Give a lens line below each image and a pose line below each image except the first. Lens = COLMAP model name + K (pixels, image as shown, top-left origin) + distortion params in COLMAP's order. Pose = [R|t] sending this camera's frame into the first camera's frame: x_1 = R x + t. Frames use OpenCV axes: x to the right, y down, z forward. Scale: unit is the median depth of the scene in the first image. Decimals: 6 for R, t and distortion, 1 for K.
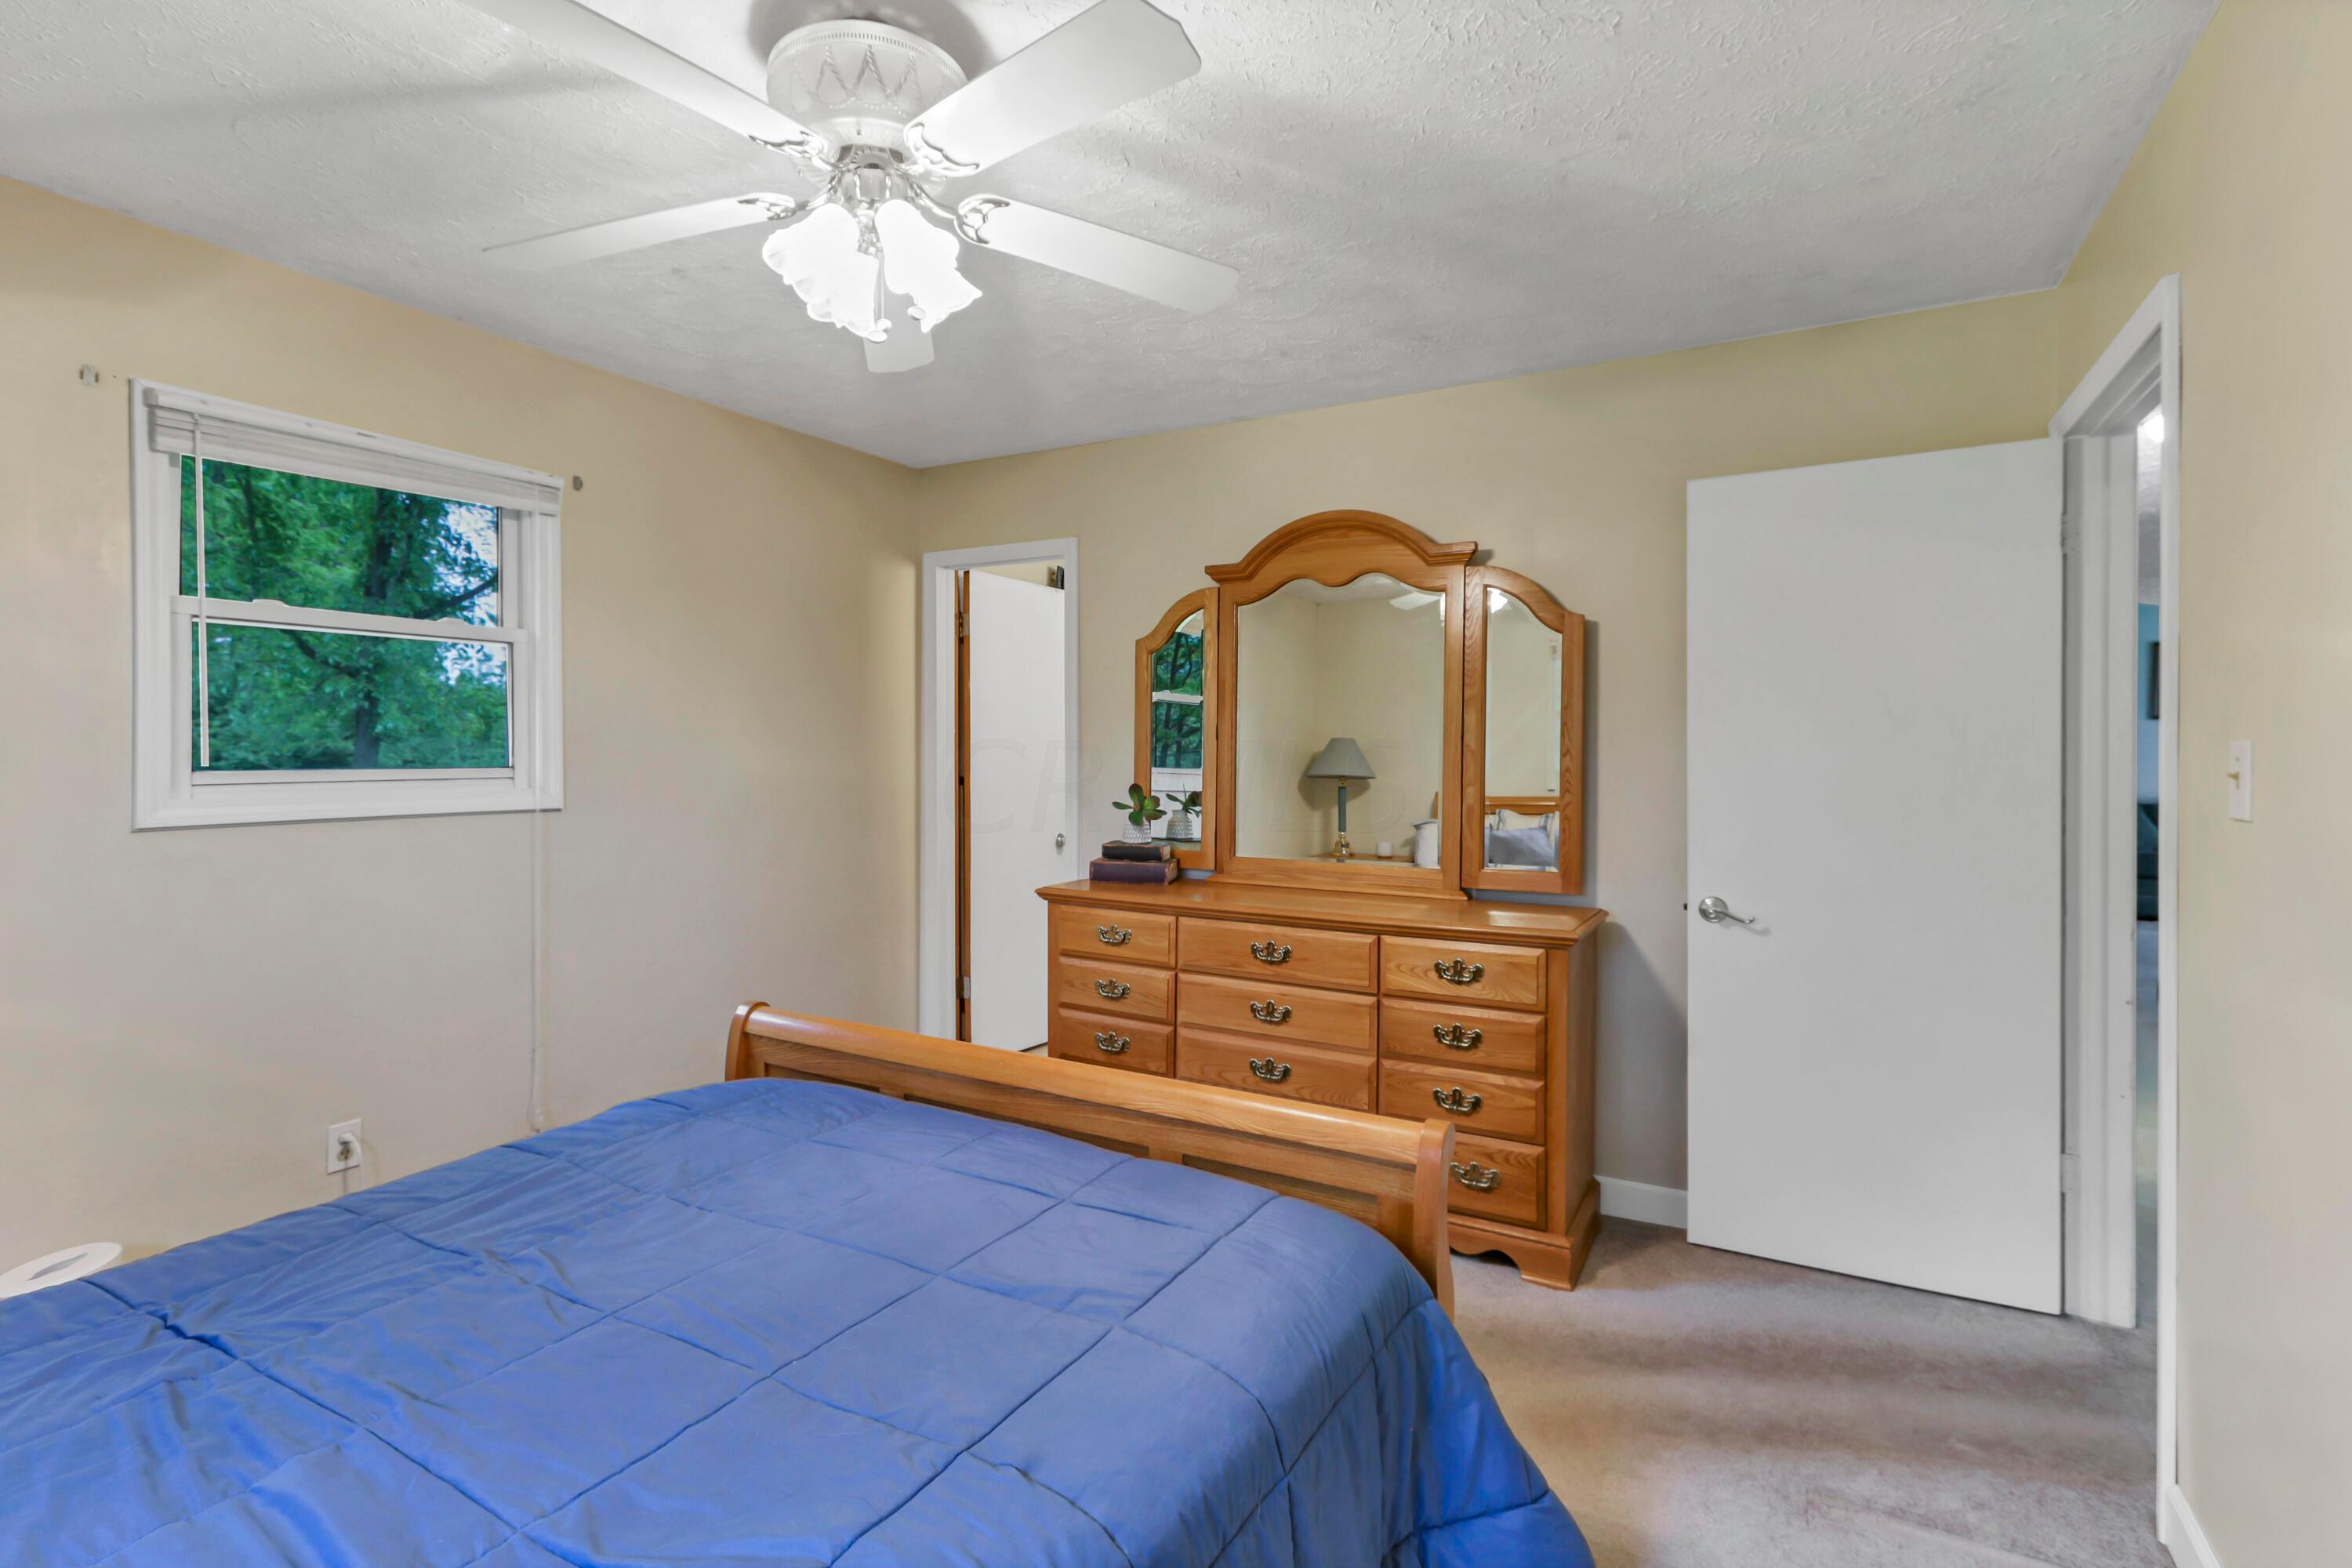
lens RADIAL K [[1111.3, 0, 1159.9], [0, 1111.3, 756.7], [0, 0, 1]] dist [0.000019, -0.000024]
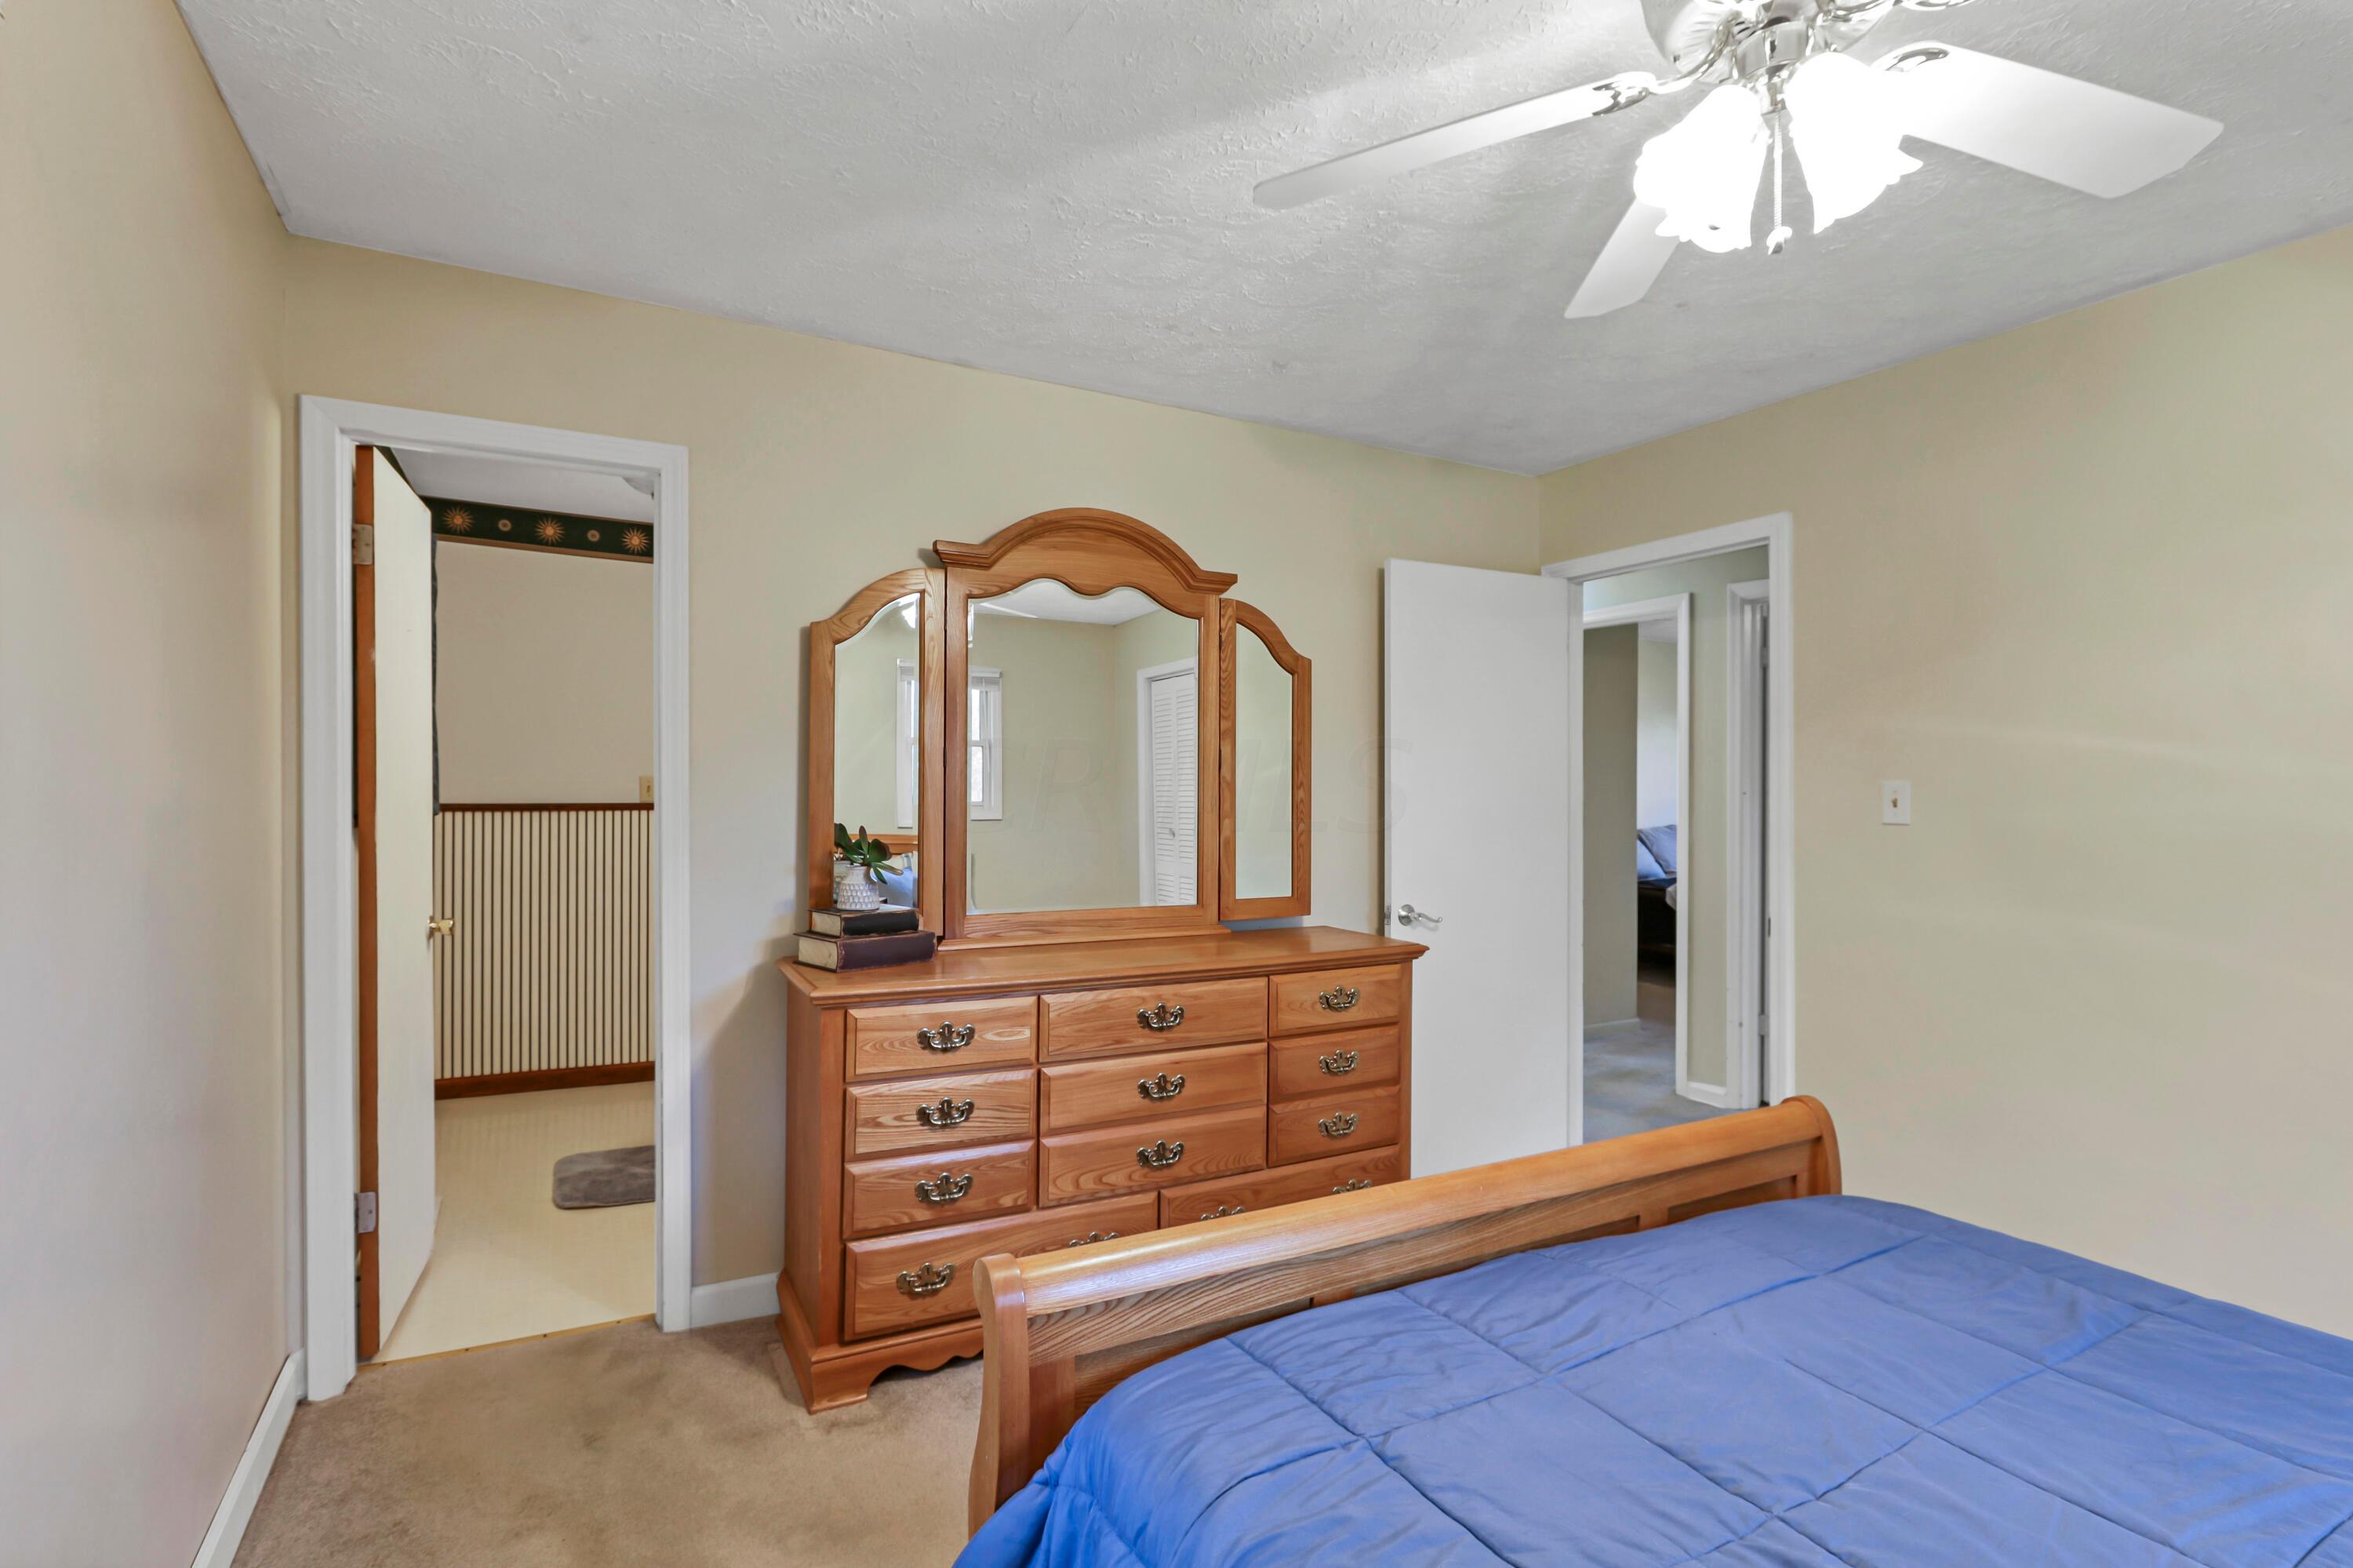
lens RADIAL K [[1117.5, 0, 1176.5], [0, 1117.5, 784.0], [0, 0, 1]] dist [-0.001019, -0.000229]
pose [[0.514026, 0.010732, 0.857707, -0.628127], [-0.001858, 0.999933, -0.011398, 0.006901], [-0.857772, 0.004266, 0.514012, 0.543809]]
